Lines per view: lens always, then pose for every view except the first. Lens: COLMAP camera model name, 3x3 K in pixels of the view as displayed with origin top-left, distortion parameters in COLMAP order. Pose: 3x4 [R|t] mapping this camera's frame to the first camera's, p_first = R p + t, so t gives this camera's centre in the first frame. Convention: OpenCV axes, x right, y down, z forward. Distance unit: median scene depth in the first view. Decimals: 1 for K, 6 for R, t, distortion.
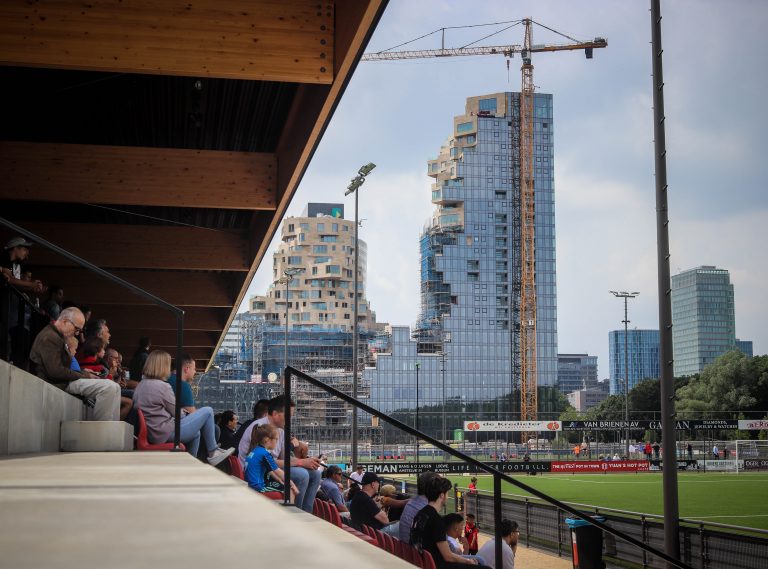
lens RADIAL K [[1308.2, 0, 441.9], [0, 1308.2, 284.1], [0, 0, 1]] dist [-0.051610, -0.041867]
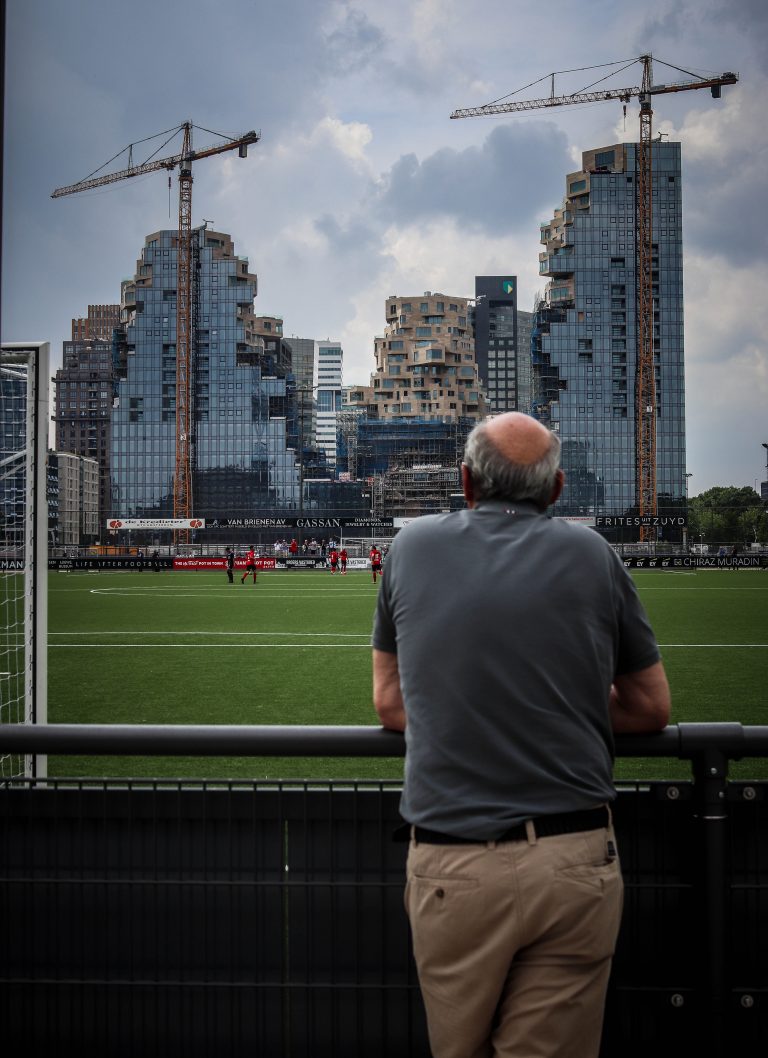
lens RADIAL K [[1523.7, 0, 384.0], [0, 1523.7, 529.0], [0, 0, 1]] dist [-0.153229, 0.200082]
pose [[0.963762, -0.001407, -0.266759, 0.163008], [0.030125, 0.994163, 0.103594, -0.001099], [0.265056, -0.107876, 0.958180, -0.023520]]
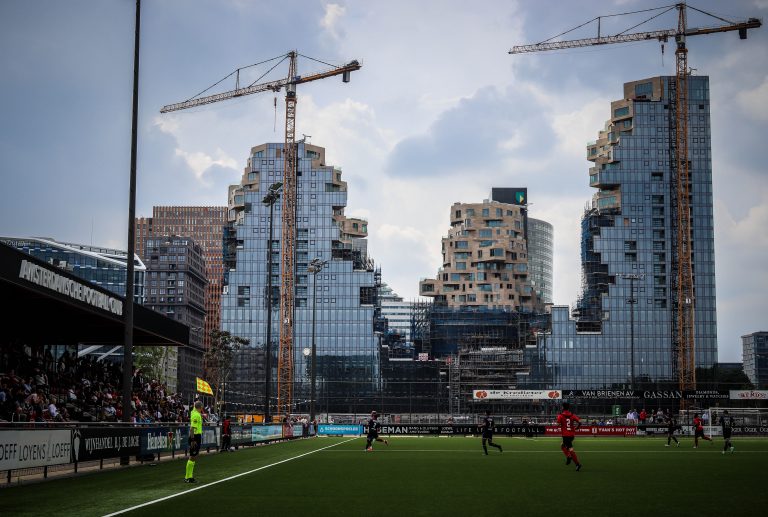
lens RADIAL K [[1299.4, 0, 384.0], [0, 1299.4, 258.5], [0, 0, 1]] dist [-0.041499, 0.095910]
pose [[0.975380, -0.018434, -0.219759, 0.058253], [0.017495, 0.999828, -0.006220, -0.001531], [0.219836, 0.002222, 0.975534, -0.039582]]
